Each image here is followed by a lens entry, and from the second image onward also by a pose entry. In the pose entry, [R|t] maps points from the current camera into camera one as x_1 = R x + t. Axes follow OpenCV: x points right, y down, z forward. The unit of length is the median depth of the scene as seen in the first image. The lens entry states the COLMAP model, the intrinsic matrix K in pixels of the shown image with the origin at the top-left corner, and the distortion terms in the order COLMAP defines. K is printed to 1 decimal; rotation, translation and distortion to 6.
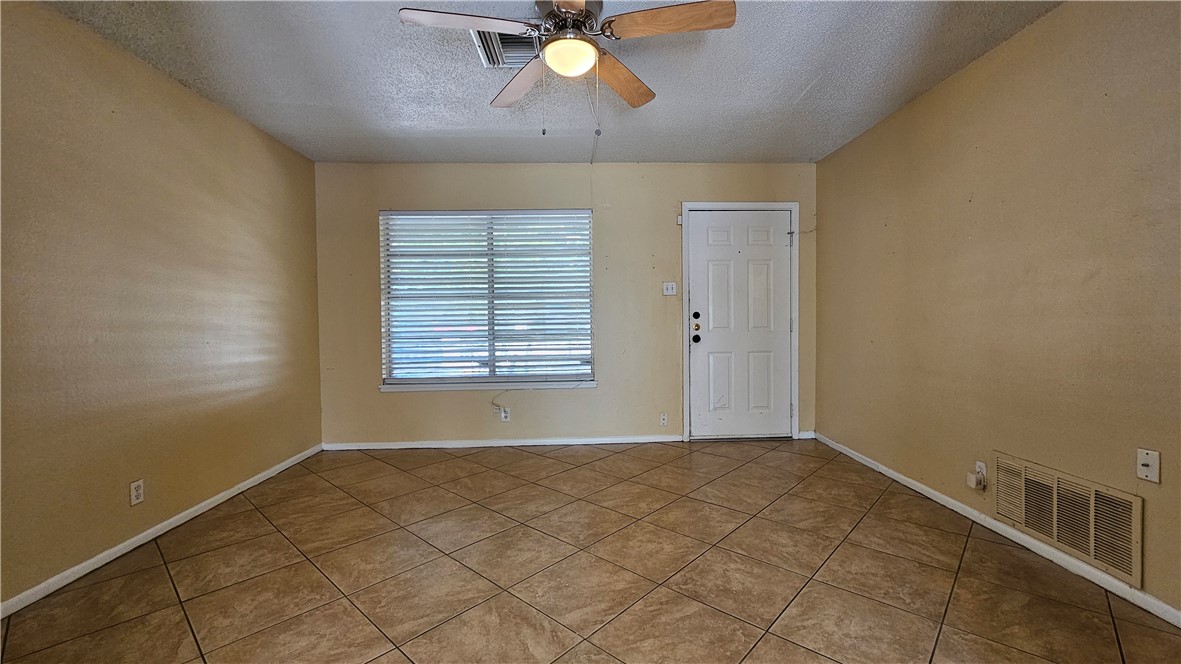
lens RADIAL K [[489.2, 0, 598.6], [0, 489.2, 328.9], [0, 0, 1]] dist [-0.002362, 0.000894]
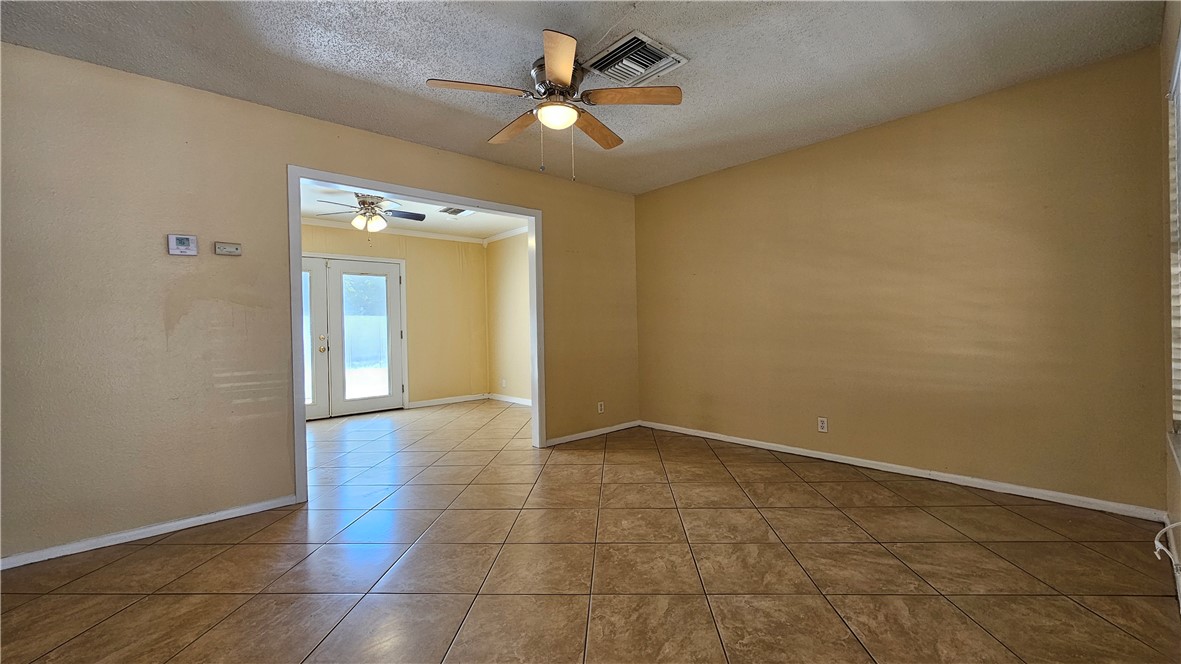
lens RADIAL K [[489.2, 0, 597.7], [0, 489.2, 330.1], [0, 0, 1]] dist [-0.002362, 0.000894]
pose [[-0.771590, 0.032276, -0.635300, 0.520077], [0.011937, 0.999271, 0.036270, -0.027020], [0.636008, 0.020402, -0.771413, 1.549403]]
